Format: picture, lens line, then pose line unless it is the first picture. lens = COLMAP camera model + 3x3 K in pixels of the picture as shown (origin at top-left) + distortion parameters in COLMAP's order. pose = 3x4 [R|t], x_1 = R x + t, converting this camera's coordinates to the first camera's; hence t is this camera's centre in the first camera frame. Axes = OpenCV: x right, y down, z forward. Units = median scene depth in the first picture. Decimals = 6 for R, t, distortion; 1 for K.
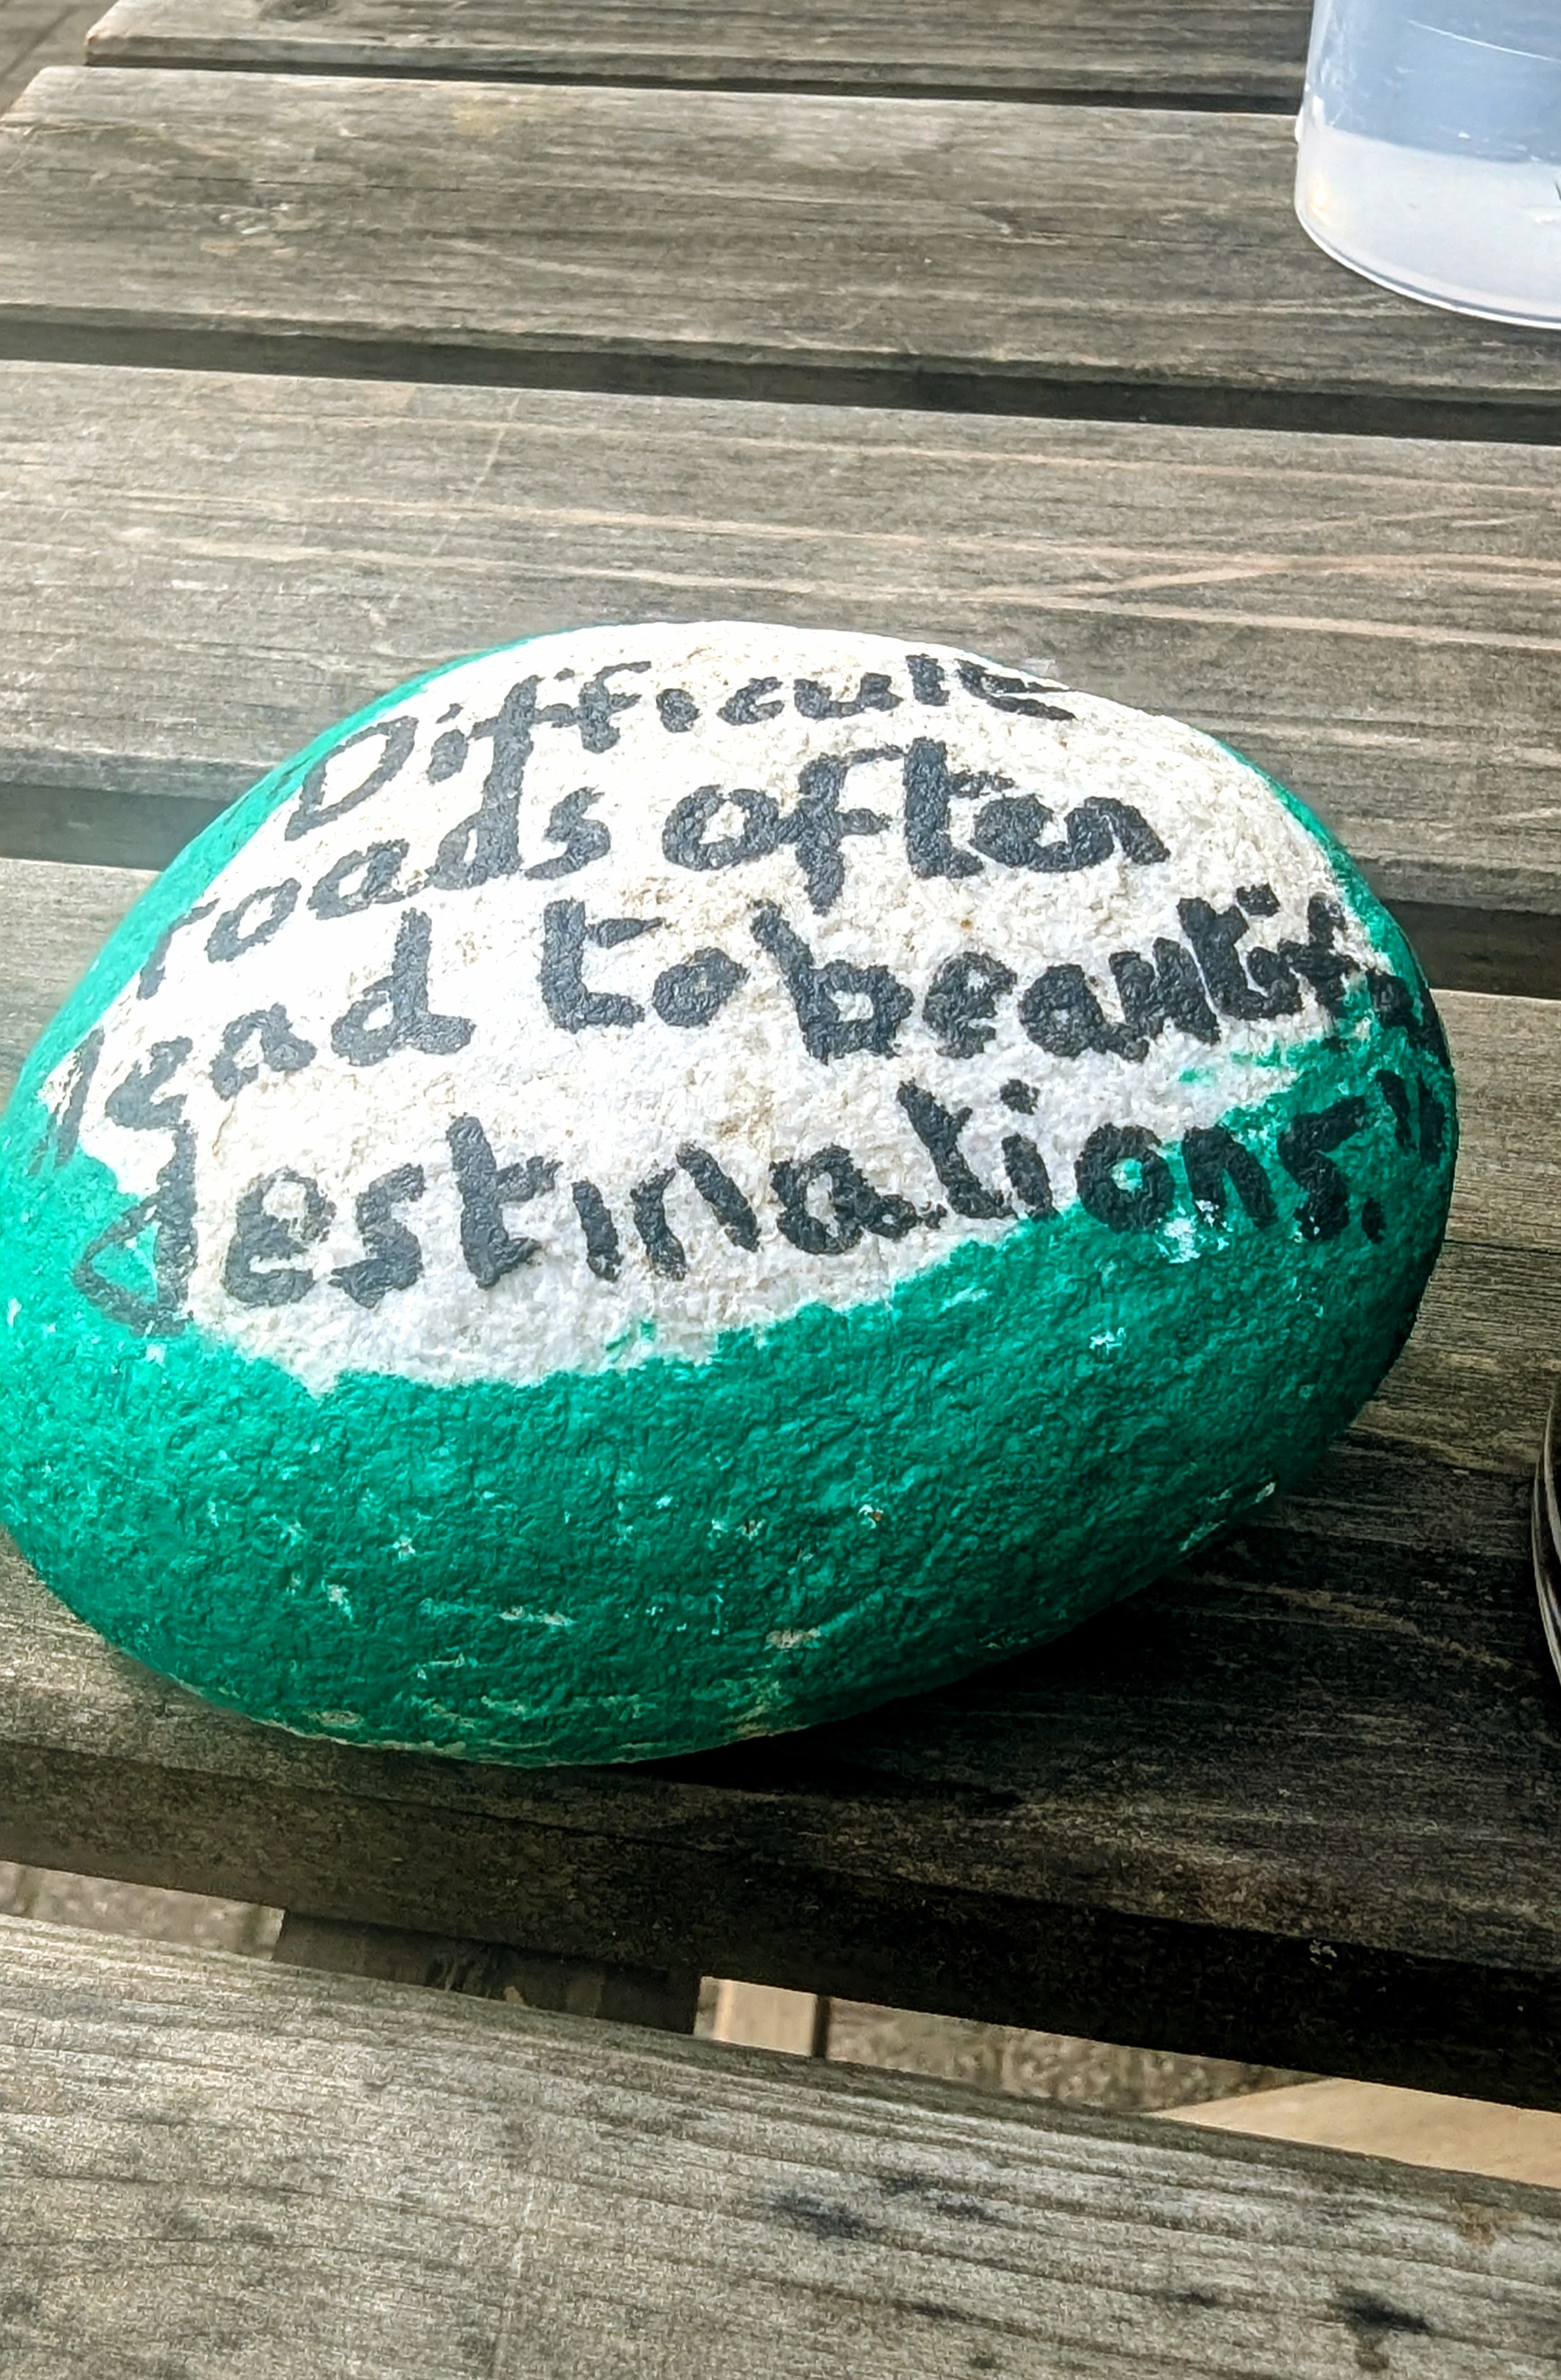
lens RADIAL K [[2672.6, 0, 781.1], [0, 2672.6, 1187.4], [0, 0, 1]] dist [0.001540, 0.000000]
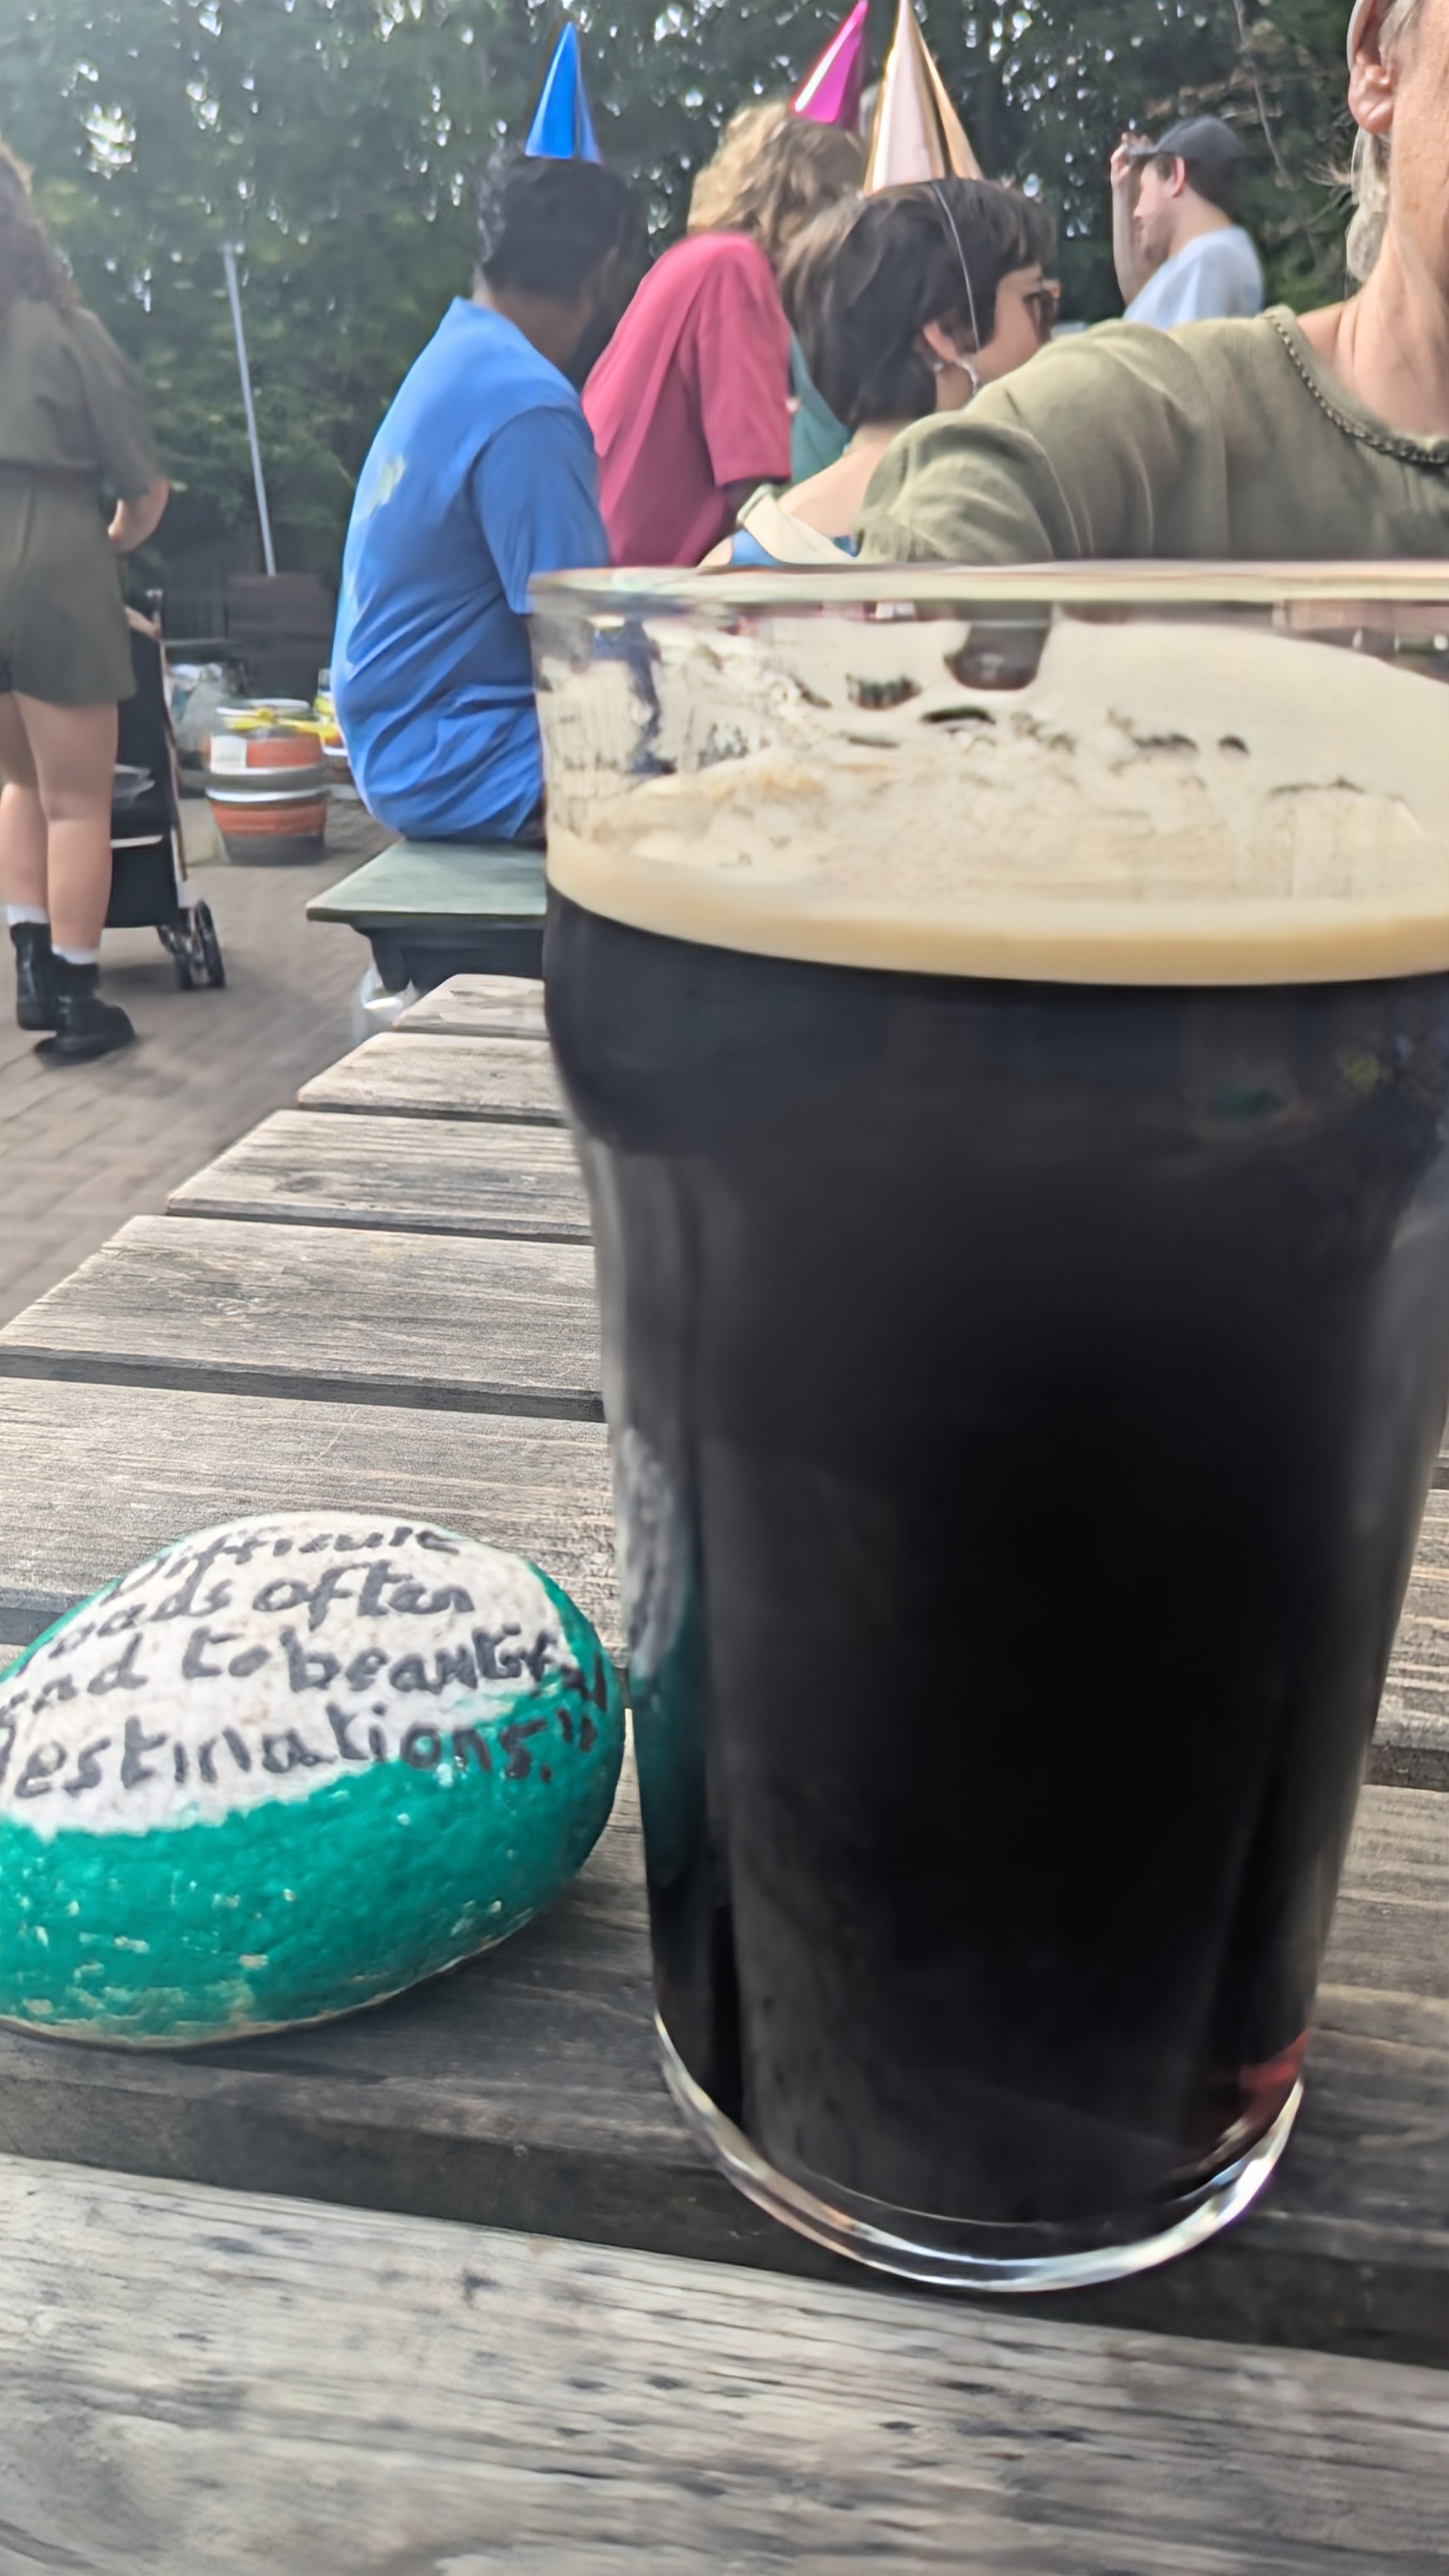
lens RADIAL K [[1907.0, 0, 723.7], [0, 1907.0, 1287.9], [0, 0, 1]] dist [0.000445, -0.010233]
pose [[0.999328, 0.025546, 0.026286, 0.303784], [-0.014827, 0.937562, -0.347502, 0.173450], [-0.033522, 0.346879, 0.937311, -0.593744]]
